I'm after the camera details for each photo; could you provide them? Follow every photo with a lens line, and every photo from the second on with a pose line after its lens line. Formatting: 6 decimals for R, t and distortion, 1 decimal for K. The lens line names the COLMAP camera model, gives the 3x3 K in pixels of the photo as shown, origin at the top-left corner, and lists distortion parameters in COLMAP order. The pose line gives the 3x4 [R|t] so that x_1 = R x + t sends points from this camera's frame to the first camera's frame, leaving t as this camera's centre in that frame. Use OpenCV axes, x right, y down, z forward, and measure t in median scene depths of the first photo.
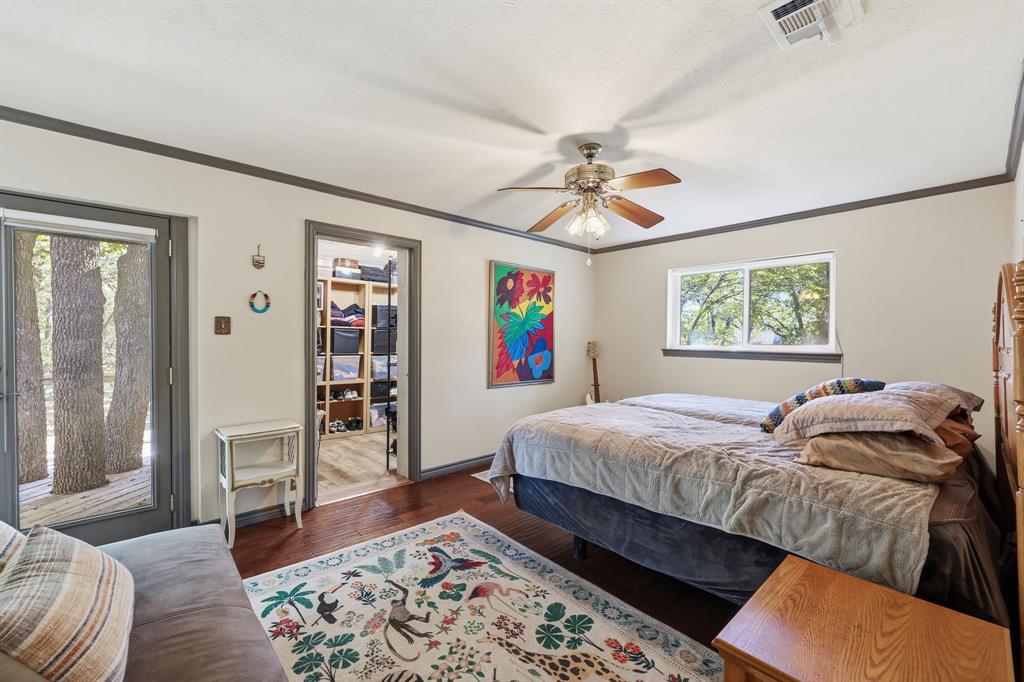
lens RADIAL K [[420.3, 0, 513.1], [0, 420.3, 342.4], [0, 0, 1]] dist [0.001804, 0.000189]
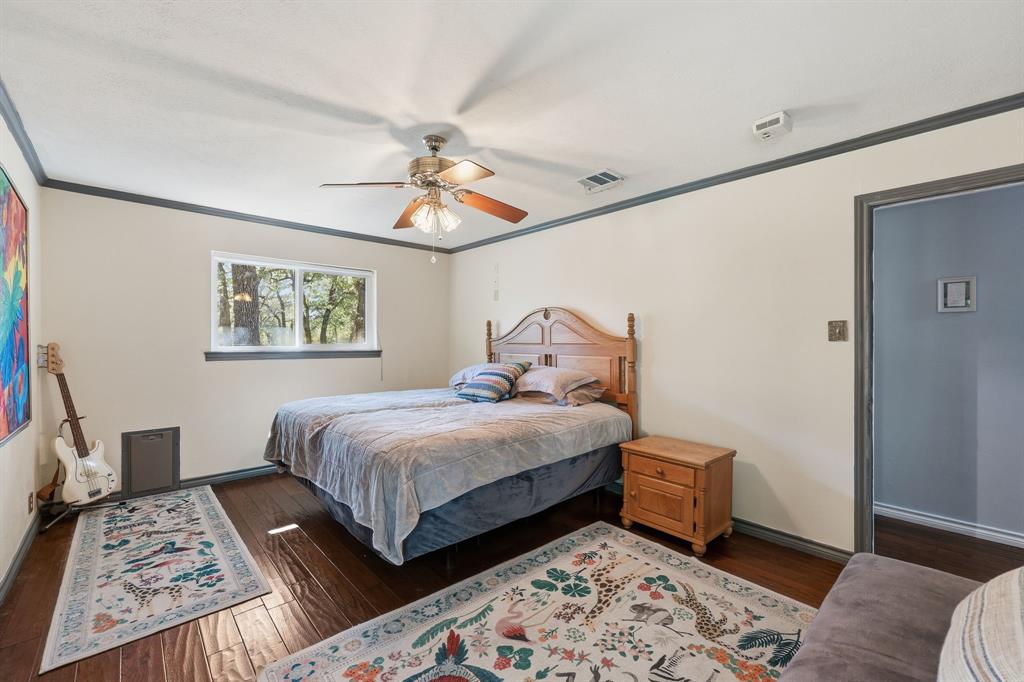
lens RADIAL K [[420.3, 0, 512.9], [0, 420.3, 340.6], [0, 0, 1]] dist [0.001804, 0.000189]
pose [[0.013938, -0.008320, 0.999868, -1.009384], [0.006210, 0.999947, 0.008234, -0.020032], [-0.999884, 0.006094, 0.013988, 1.059045]]
